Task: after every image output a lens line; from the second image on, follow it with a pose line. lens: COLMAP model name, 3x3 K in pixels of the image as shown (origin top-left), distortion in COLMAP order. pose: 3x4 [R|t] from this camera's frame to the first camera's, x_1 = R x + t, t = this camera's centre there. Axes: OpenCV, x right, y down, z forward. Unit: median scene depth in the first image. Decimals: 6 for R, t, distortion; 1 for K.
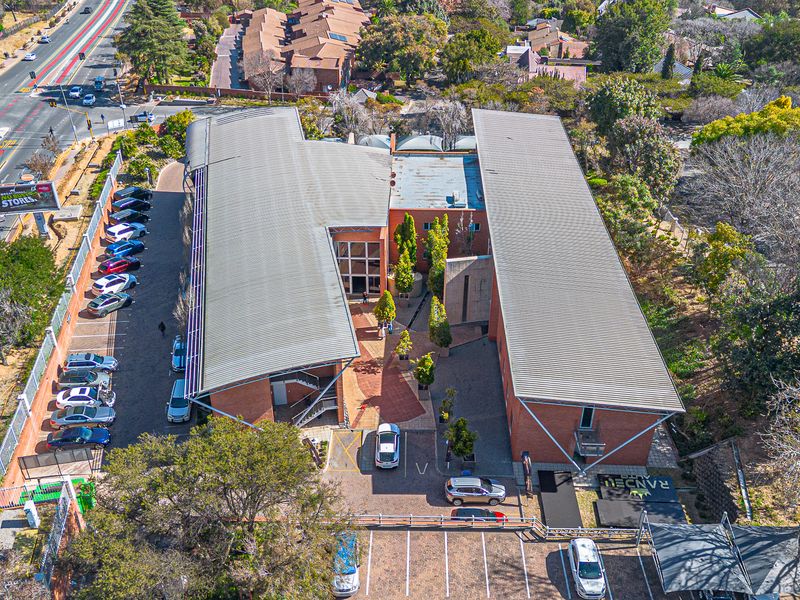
lens RADIAL K [[734.7, 0, 397.5], [0, 734.7, 312.7], [0, 0, 1]] dist [0.037598, -0.022912]
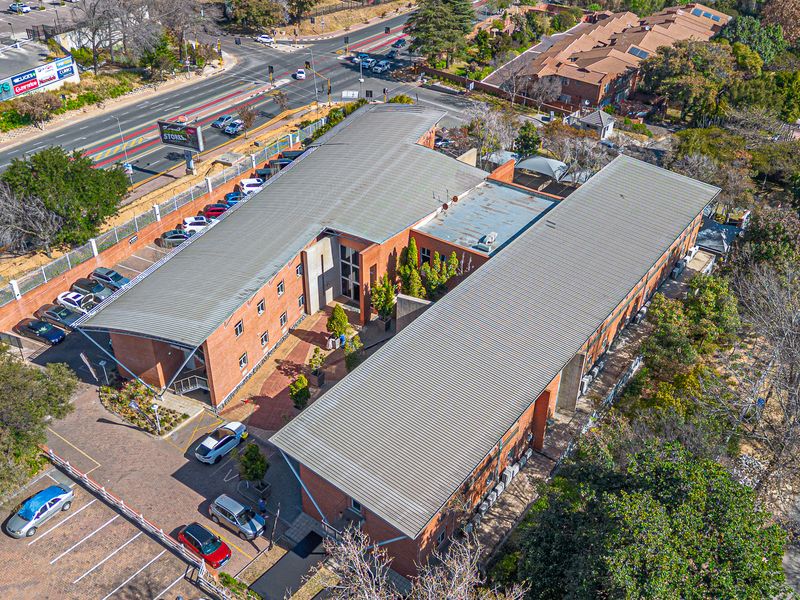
lens RADIAL K [[734.7, 0, 397.5], [0, 734.7, 312.7], [0, 0, 1]] dist [0.037598, -0.022912]
pose [[0.822259, 0.334839, -0.460187, 0.445465], [-0.329759, 0.939346, 0.094271, -0.122103], [0.463841, 0.074236, 0.882803, 0.150008]]
